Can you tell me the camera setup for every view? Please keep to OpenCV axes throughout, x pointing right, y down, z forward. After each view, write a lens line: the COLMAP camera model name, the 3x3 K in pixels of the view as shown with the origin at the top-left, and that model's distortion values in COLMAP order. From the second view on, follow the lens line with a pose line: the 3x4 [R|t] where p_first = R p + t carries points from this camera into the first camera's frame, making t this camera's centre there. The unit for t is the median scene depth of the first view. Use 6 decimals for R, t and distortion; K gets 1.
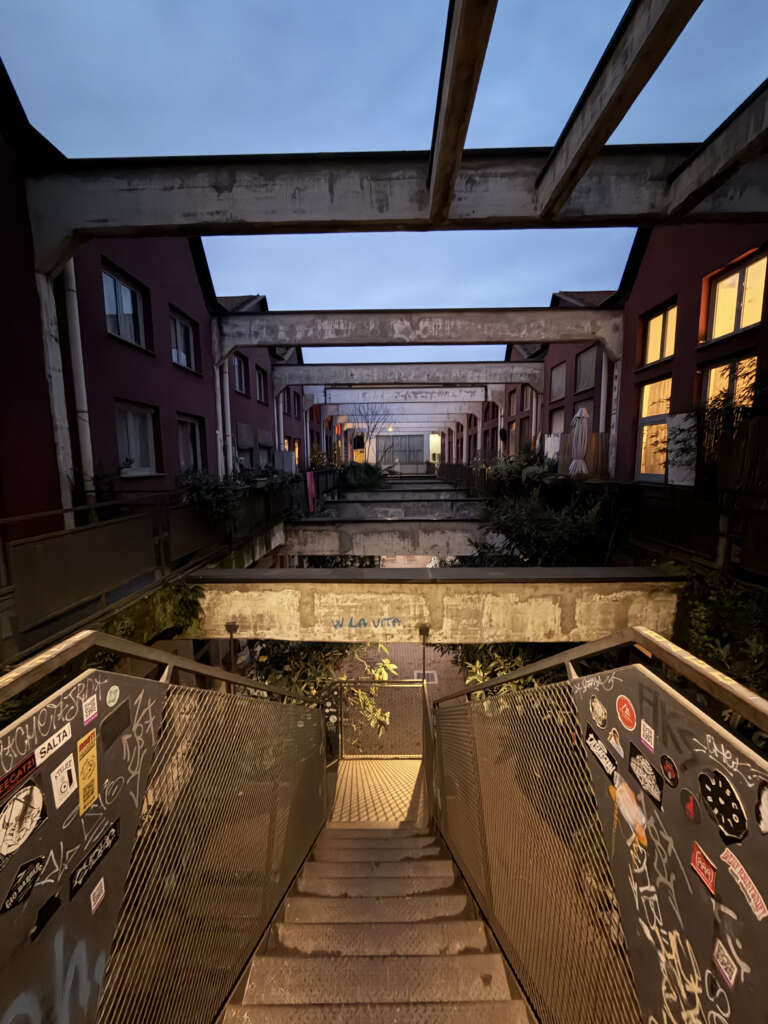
lens RADIAL K [[408.0, 0, 383.6], [0, 408.0, 510.6], [0, 0, 1]] dist [-0.003265, 0.000369]
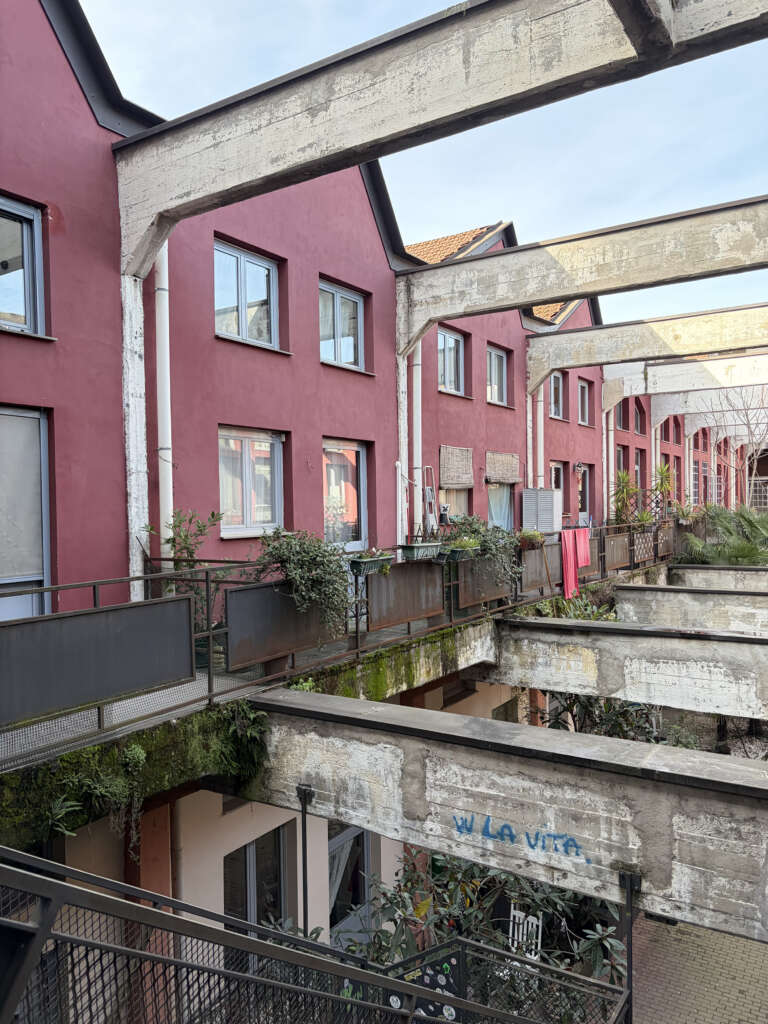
lens RADIAL K [[782.5, 0, 384.0], [0, 782.5, 516.1], [0, 0, 1]] dist [0.011979, 0.008271]
pose [[0.847842, 0.004494, -0.530230, 0.336951], [-0.057628, 0.994822, -0.083716, -0.030259], [0.527108, 0.101535, 0.843711, 0.044063]]
